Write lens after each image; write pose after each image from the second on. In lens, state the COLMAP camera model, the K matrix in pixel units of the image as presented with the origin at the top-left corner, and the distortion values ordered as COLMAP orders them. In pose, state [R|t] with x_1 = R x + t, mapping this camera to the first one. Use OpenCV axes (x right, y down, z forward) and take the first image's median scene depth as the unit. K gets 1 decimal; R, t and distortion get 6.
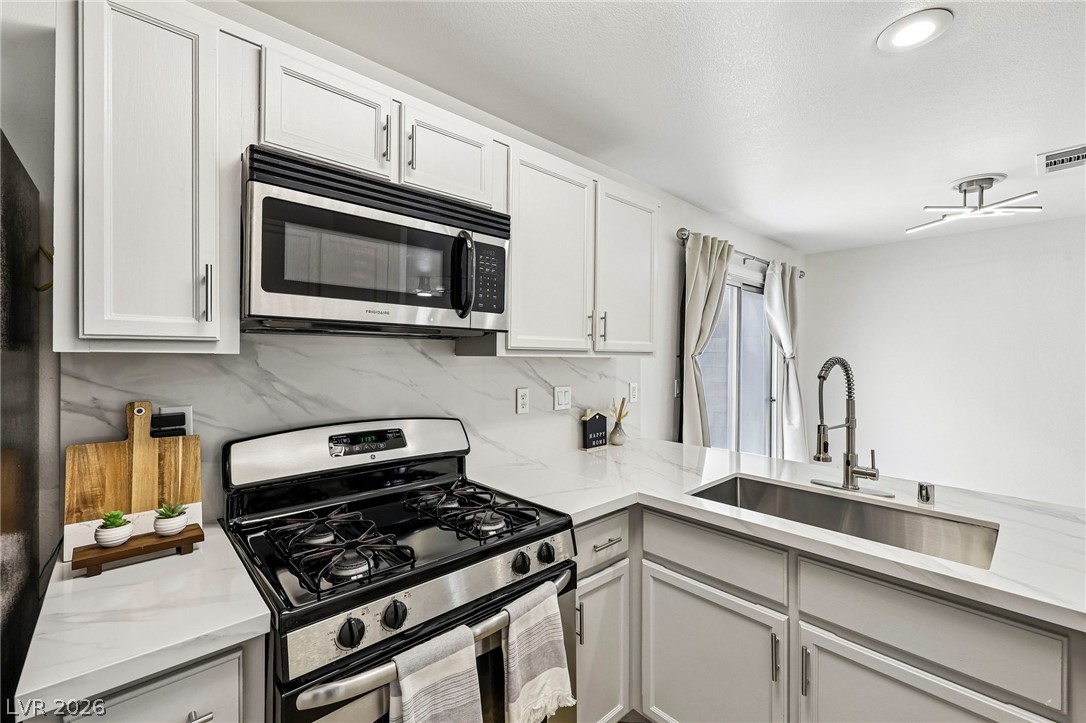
lens RADIAL K [[453.8, 0, 545.3], [0, 453.8, 356.5], [0, 0, 1]] dist [0.003214, 0.000328]
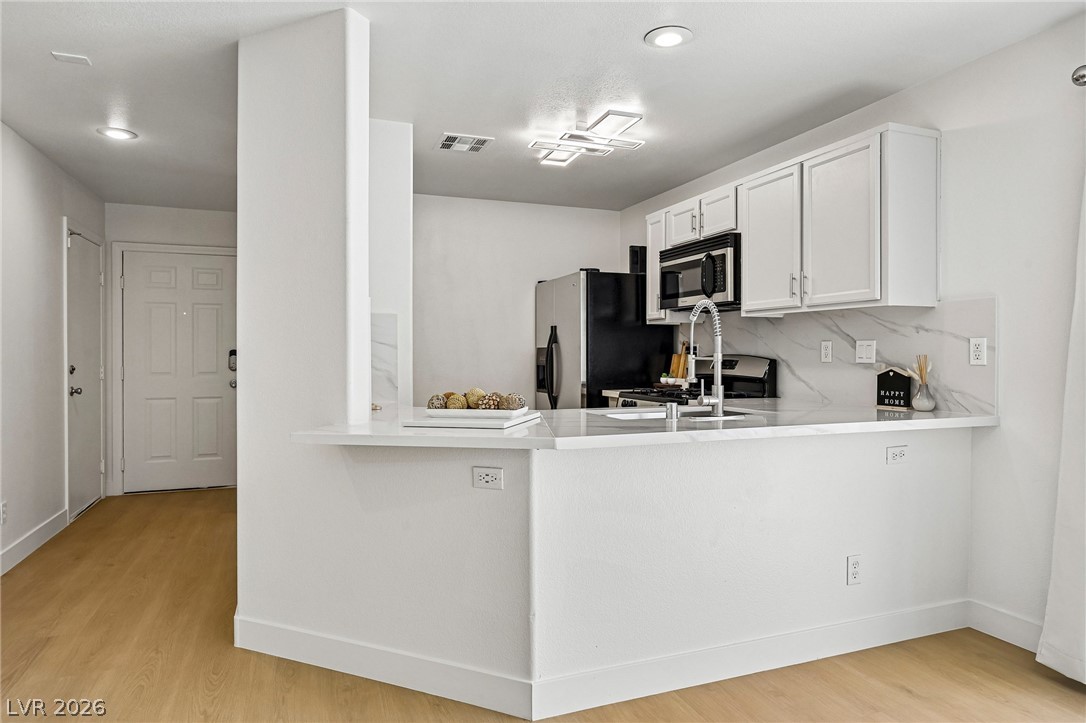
lens RADIAL K [[654.2, 0, 543.0], [0, 654.2, 361.5], [0, 0, 1]] dist [-0.002688, -0.000672]
pose [[-0.366256, 0.003827, -0.930506, 2.380488], [-0.002007, 0.999986, 0.004903, 0.153124], [0.930512, 0.003663, -0.366244, 1.226604]]
